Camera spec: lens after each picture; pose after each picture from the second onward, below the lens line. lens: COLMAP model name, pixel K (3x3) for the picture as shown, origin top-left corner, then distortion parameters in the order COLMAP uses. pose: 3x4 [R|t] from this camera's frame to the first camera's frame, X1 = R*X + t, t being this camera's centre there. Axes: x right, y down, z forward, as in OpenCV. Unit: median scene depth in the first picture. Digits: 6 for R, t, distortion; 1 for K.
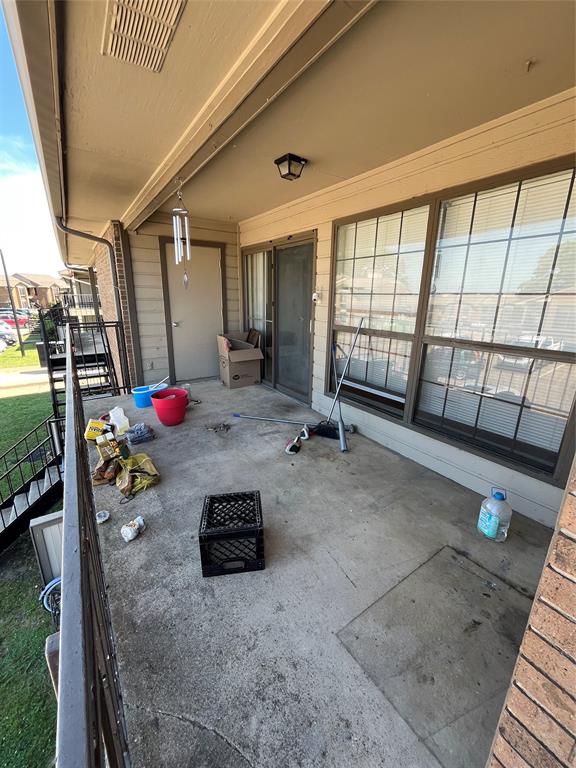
lens RADIAL K [[312.2, 0, 289.2], [0, 312.2, 381.0], [0, 0, 1]] dist [-0.002753, 0.000257]
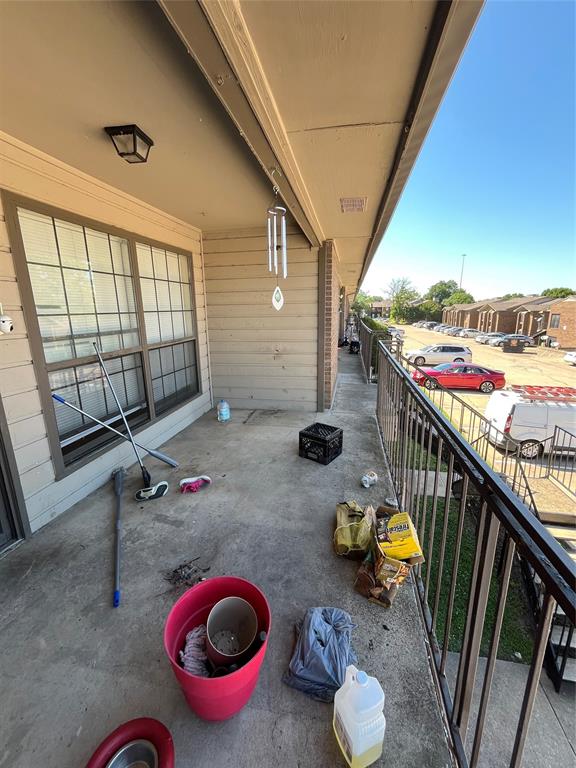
lens RADIAL K [[312.2, 0, 289.2], [0, 312.2, 381.0], [0, 0, 1]] dist [-0.002753, 0.000257]
pose [[-0.705353, -0.161035, 0.690322, -0.778566], [0.196740, 0.891119, 0.408901, -0.379417], [-0.681007, 0.424233, -0.596871, 1.294548]]
